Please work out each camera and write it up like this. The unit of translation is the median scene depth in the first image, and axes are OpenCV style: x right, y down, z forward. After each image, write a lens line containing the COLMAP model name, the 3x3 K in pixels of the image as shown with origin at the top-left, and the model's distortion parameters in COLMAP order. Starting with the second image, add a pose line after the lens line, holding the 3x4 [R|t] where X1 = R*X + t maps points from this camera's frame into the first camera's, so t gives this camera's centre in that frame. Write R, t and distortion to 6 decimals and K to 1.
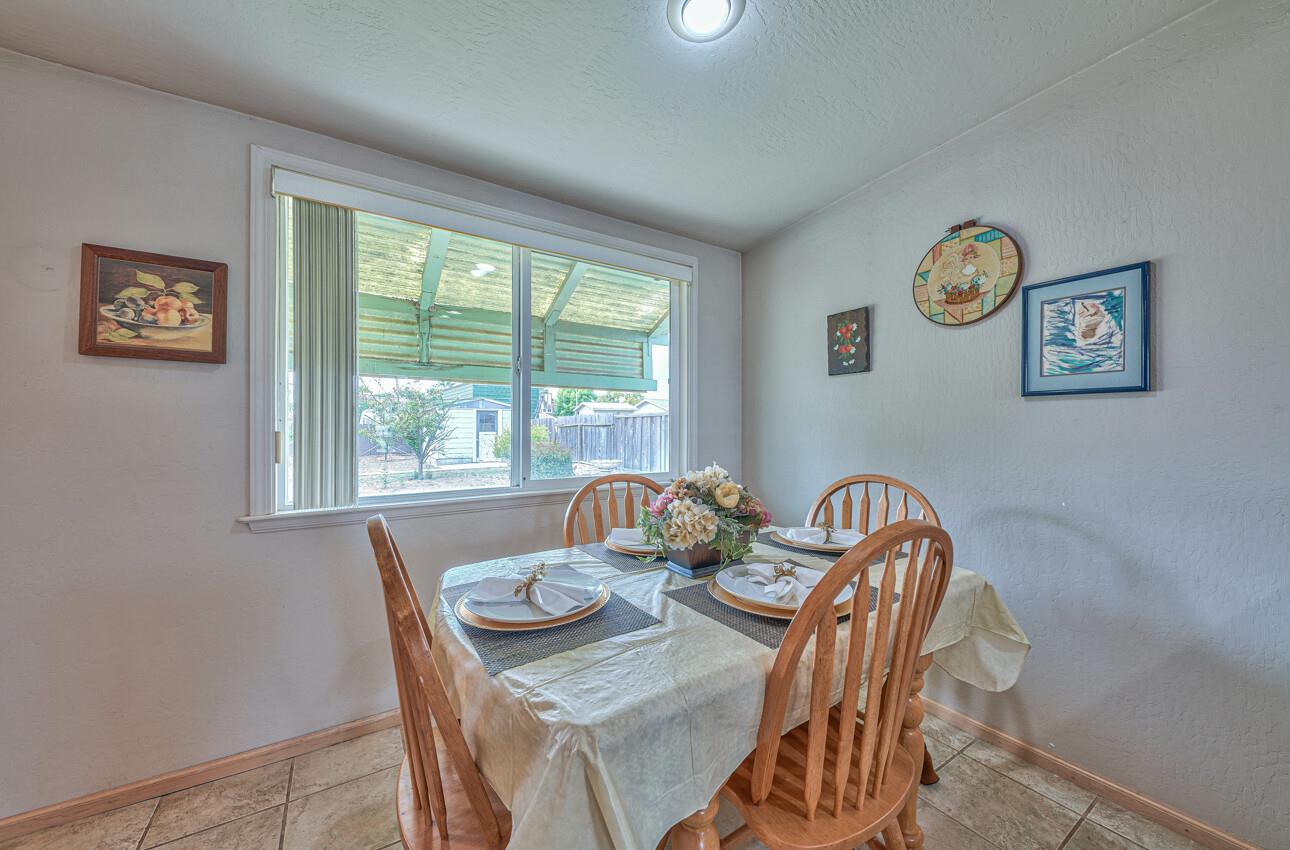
lens RADIAL K [[458.0, 0, 632.9], [0, 458.0, 428.8], [0, 0, 1]] dist [-0.005675, -0.000252]
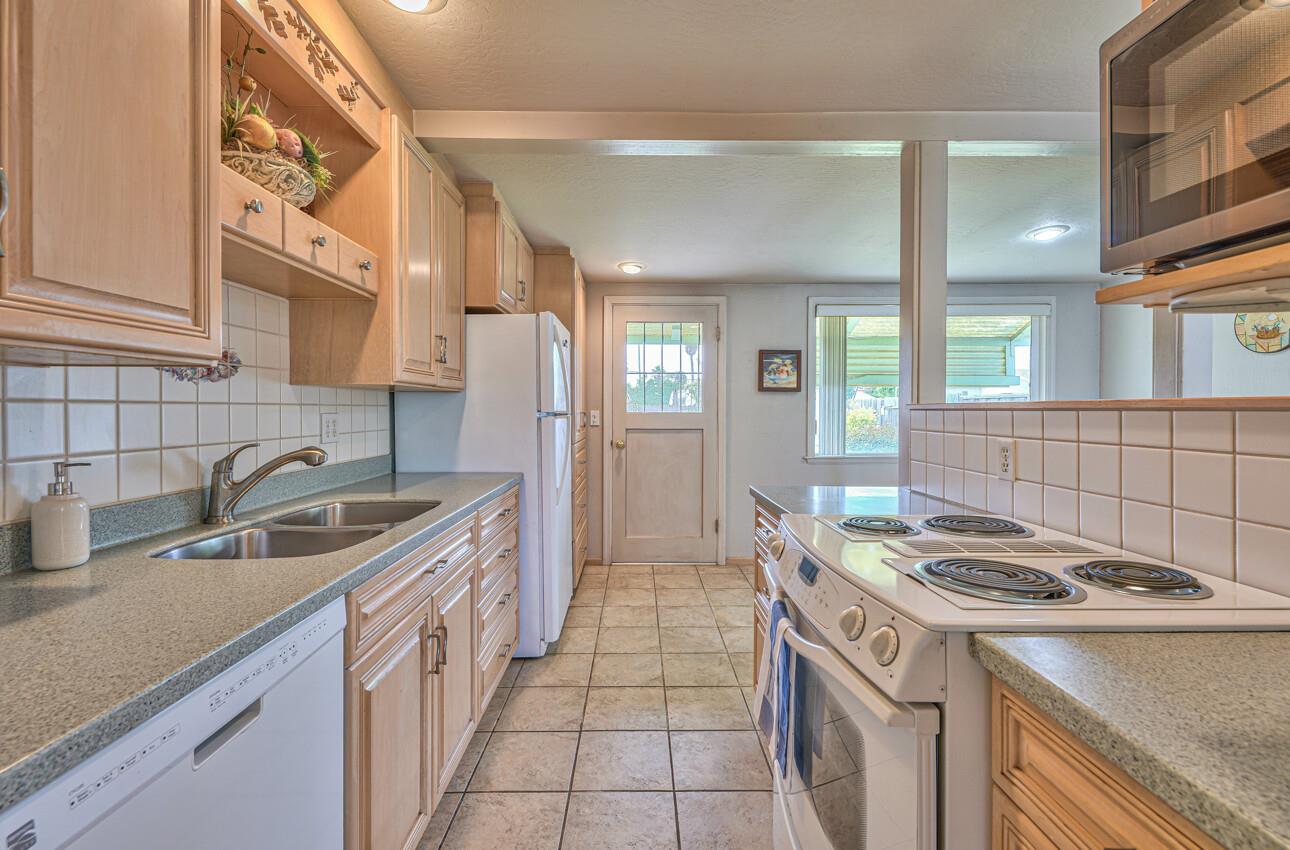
lens RADIAL K [[570.3, 0, 639.1], [0, 570.3, 414.5], [0, 0, 1]] dist [0.005086, -0.000896]
pose [[0.861512, 0.004726, -0.507716, -0.094822], [0.001006, 0.999939, 0.011015, -0.050878], [0.507737, -0.010001, 0.861454, -1.652857]]
